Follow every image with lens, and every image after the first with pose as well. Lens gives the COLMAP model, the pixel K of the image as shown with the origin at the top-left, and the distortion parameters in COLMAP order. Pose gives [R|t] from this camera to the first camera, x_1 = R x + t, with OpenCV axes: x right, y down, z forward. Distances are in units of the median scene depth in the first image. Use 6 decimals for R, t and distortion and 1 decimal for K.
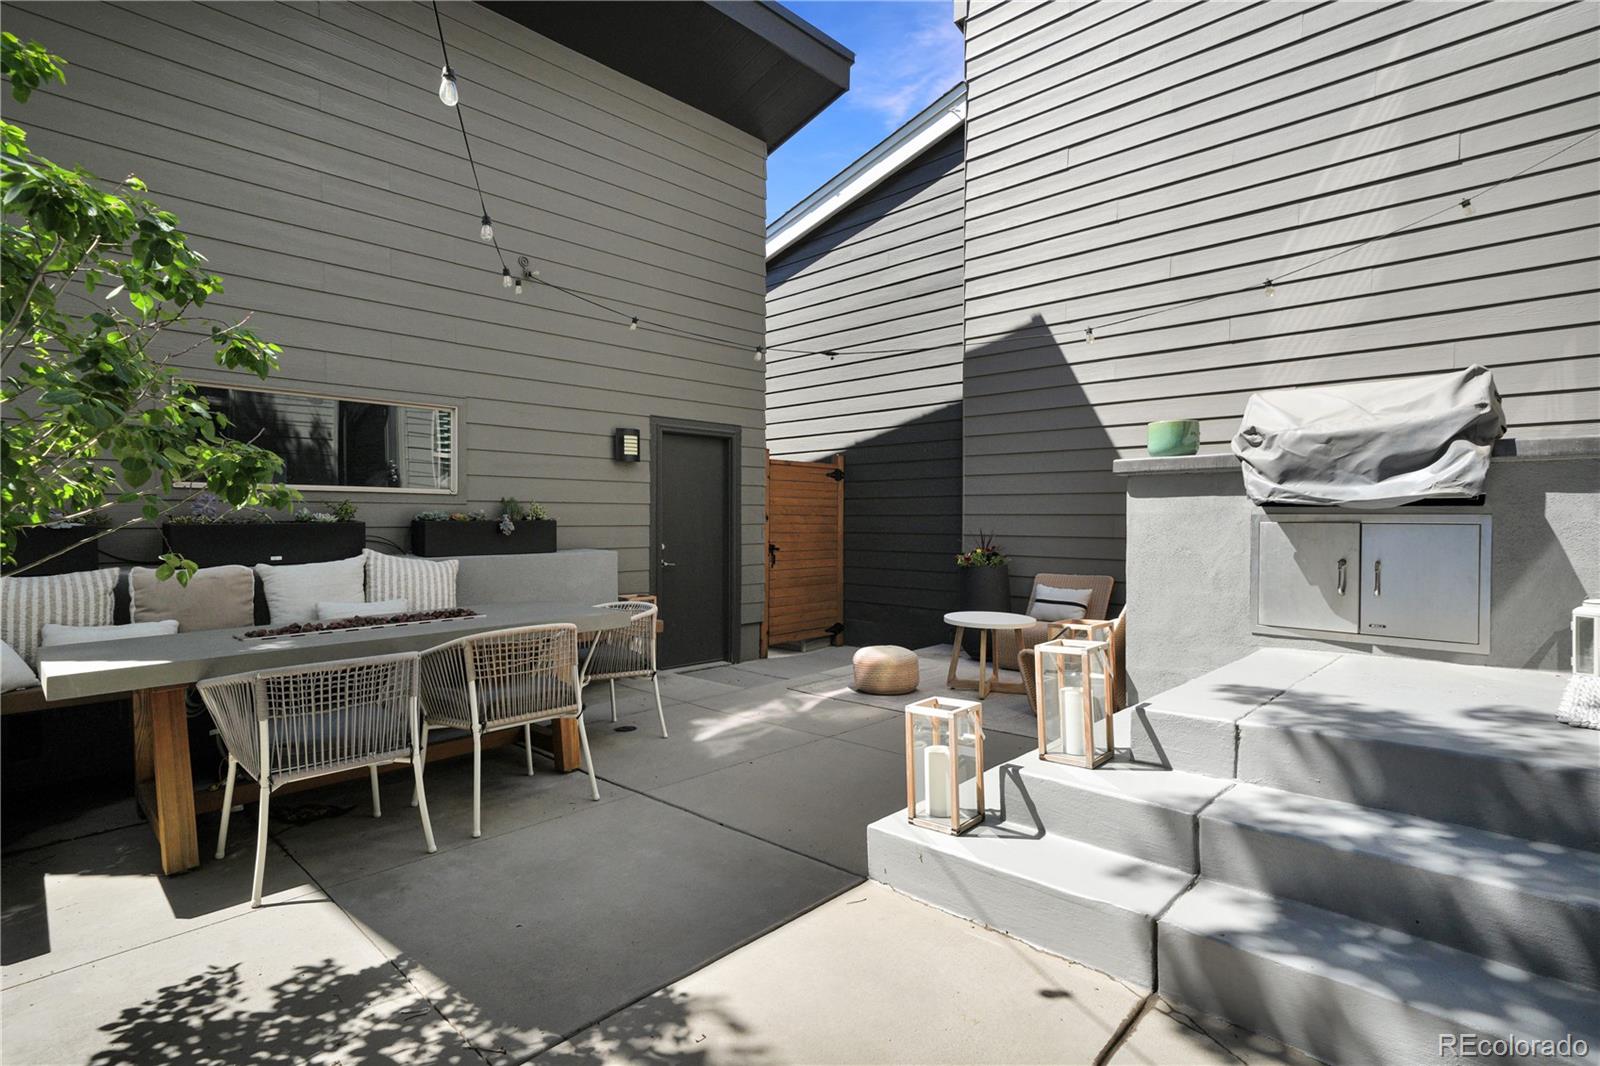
lens RADIAL K [[763.4, 0, 800.2], [0, 763.4, 531.4], [0, 0, 1]] dist [-0.019634, -0.000541]
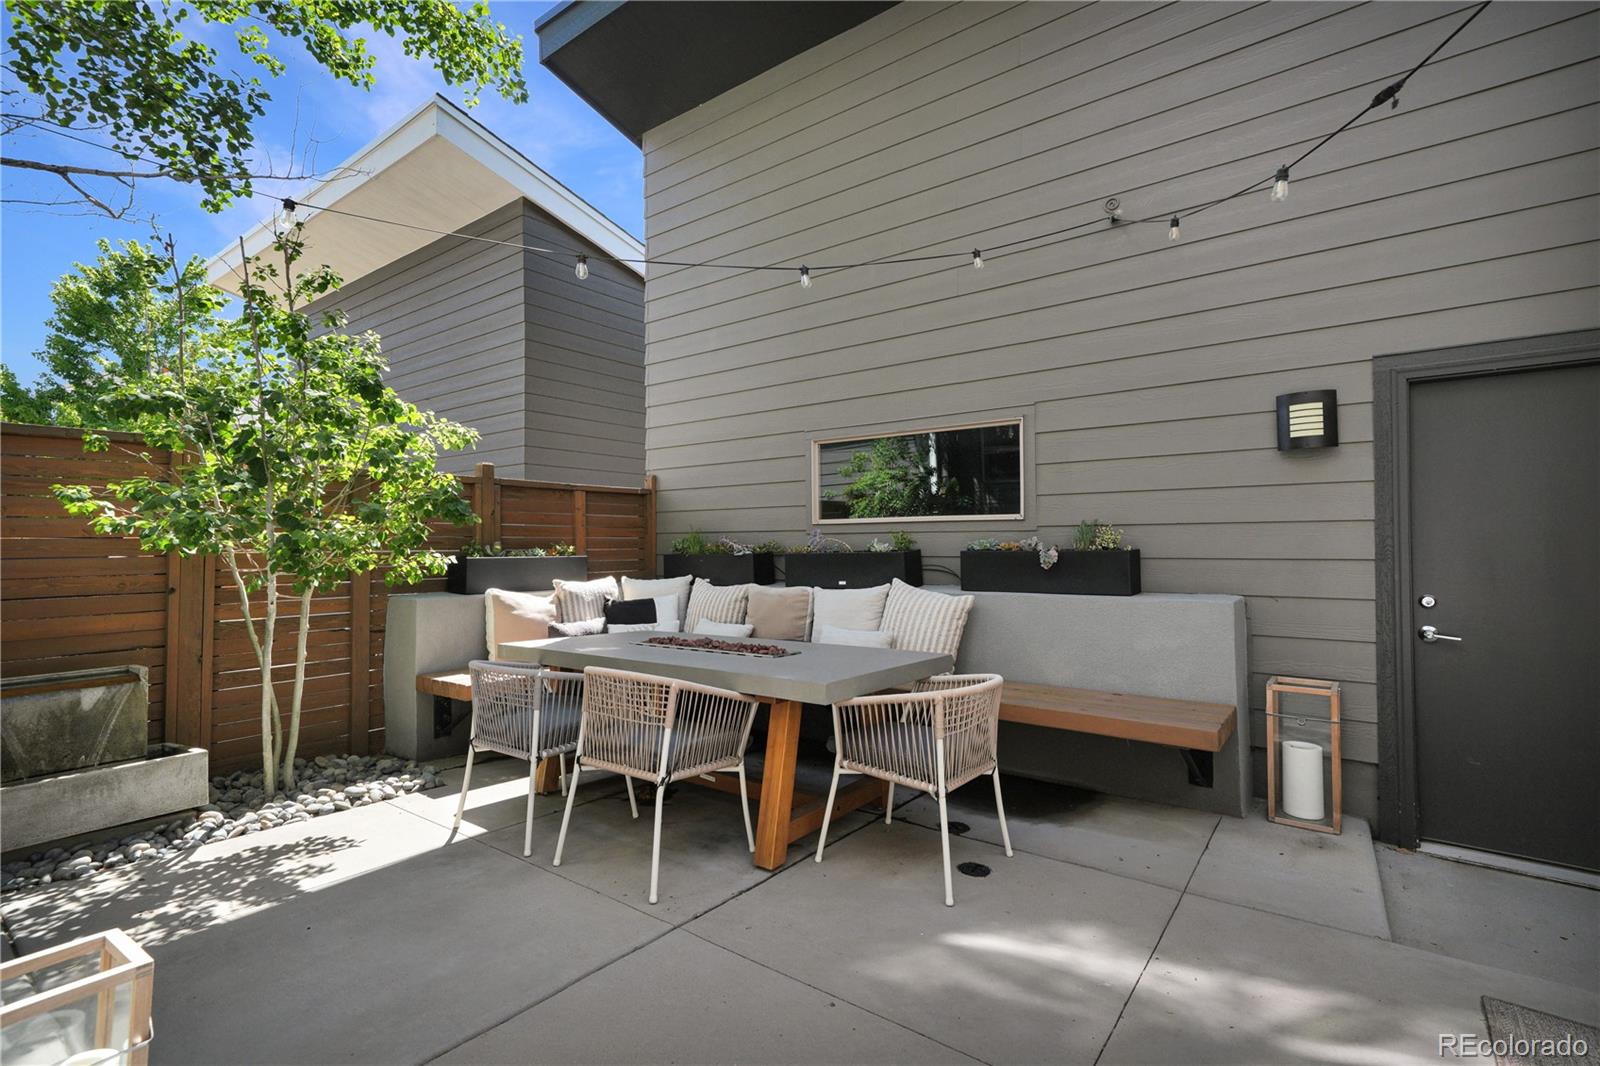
lens RADIAL K [[716.3, 0, 795.2], [0, 716.3, 536.9], [0, 0, 1]] dist [0.000783, 0.000314]
pose [[0.126863, -0.013501, -0.991828, 0.644381], [-0.011449, 0.999821, -0.015074, -0.029485], [0.991854, 0.013268, 0.126686, 1.340098]]
